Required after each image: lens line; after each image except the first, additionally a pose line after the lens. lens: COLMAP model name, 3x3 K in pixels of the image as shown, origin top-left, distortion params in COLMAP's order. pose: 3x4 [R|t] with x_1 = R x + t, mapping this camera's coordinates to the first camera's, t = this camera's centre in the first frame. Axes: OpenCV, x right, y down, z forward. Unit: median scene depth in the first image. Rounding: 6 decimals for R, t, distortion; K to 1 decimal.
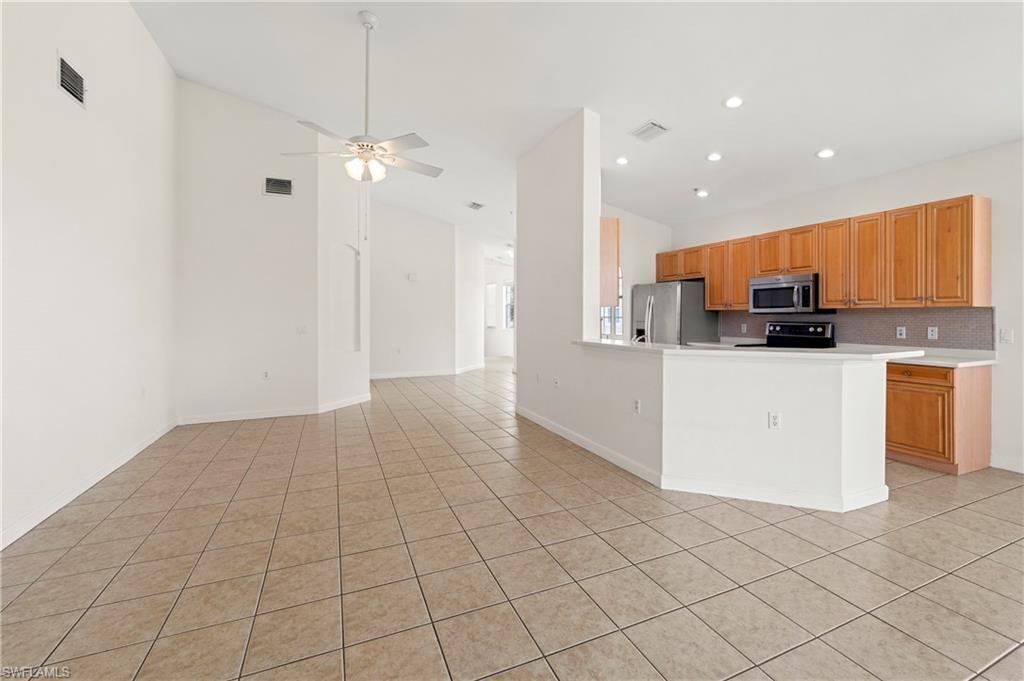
lens RADIAL K [[428.4, 0, 510.3], [0, 428.4, 314.5], [0, 0, 1]] dist [-0.009930, -0.000188]
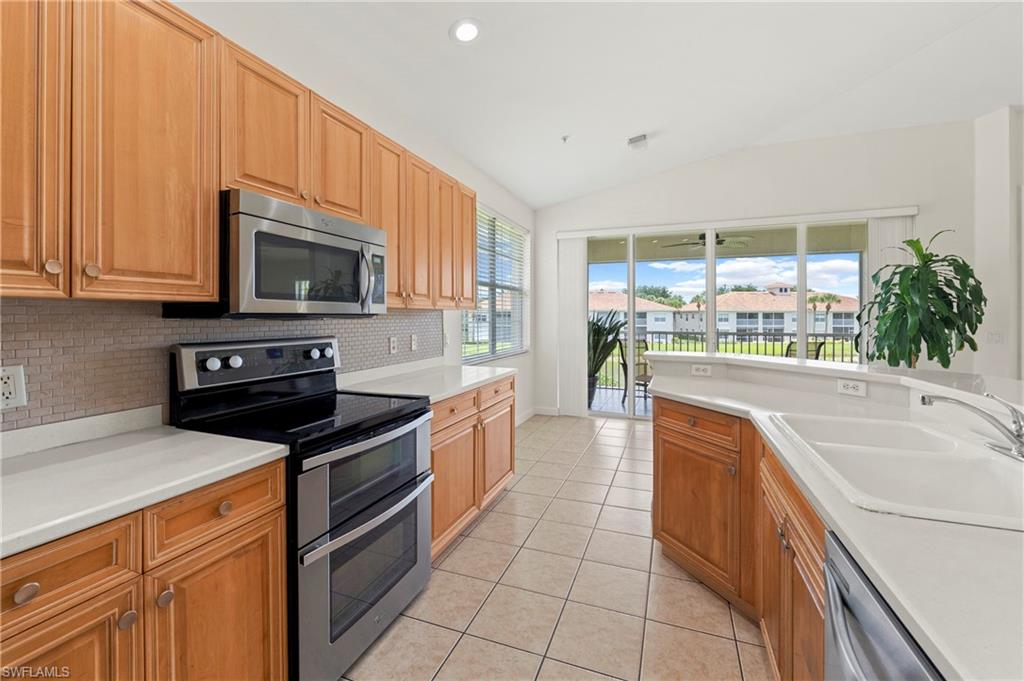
lens RADIAL K [[422.8, 0, 512.8], [0, 422.8, 319.5], [0, 0, 1]] dist [-0.011318, -0.000005]
pose [[-0.718341, -0.001369, 0.695689, 0.286198], [0.001934, 0.999990, 0.003965, -0.000865], [-0.695688, 0.004194, -0.718332, 1.258609]]
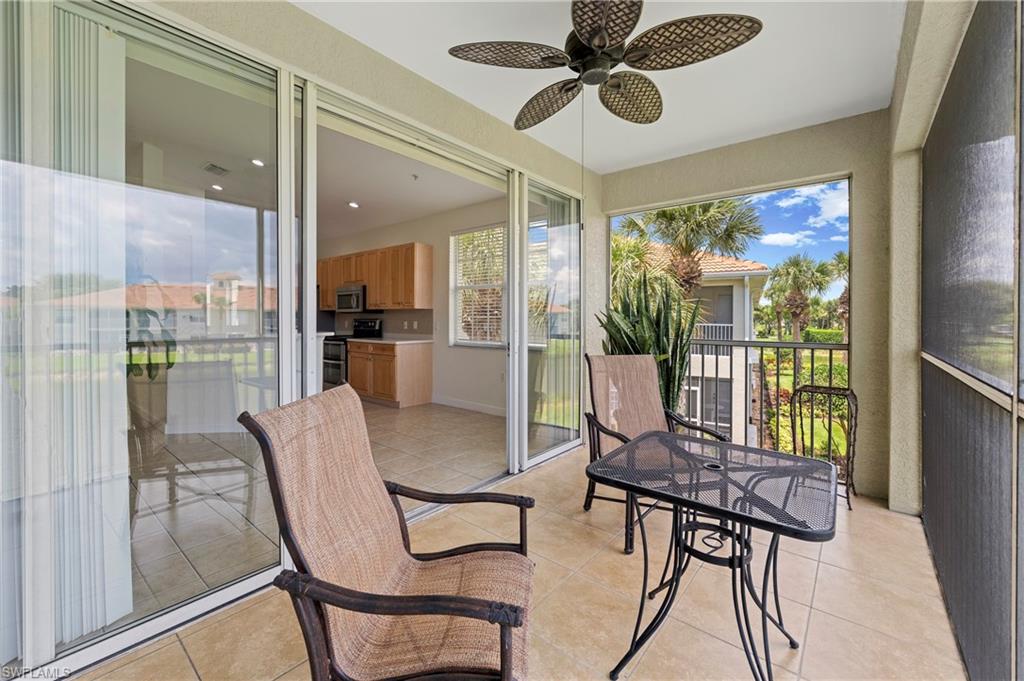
lens RADIAL K [[419.5, 0, 512.6], [0, 419.5, 321.1], [0, 0, 1]] dist [-0.006393, -0.000418]
pose [[0.885252, 0.003554, 0.465097, 0.509820], [-0.006941, 0.999960, 0.005569, 0.015553], [-0.465059, -0.008159, 0.885242, -0.519164]]
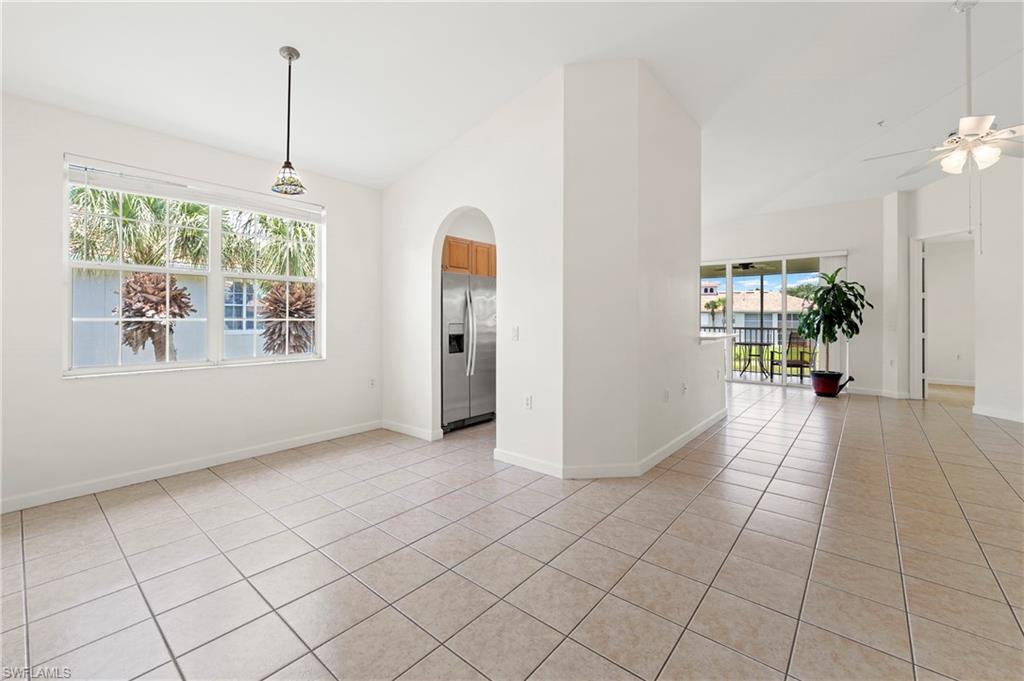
lens RADIAL K [[418.6, 0, 513.4], [0, 418.6, 320.3], [0, 0, 1]] dist [-0.000002, 0.000106]
pose [[-0.451193, -0.001321, 0.892426, -0.545777], [0.000138, 0.999999, 0.001550, 0.013720], [-0.892426, 0.000822, -0.451192, 1.787795]]
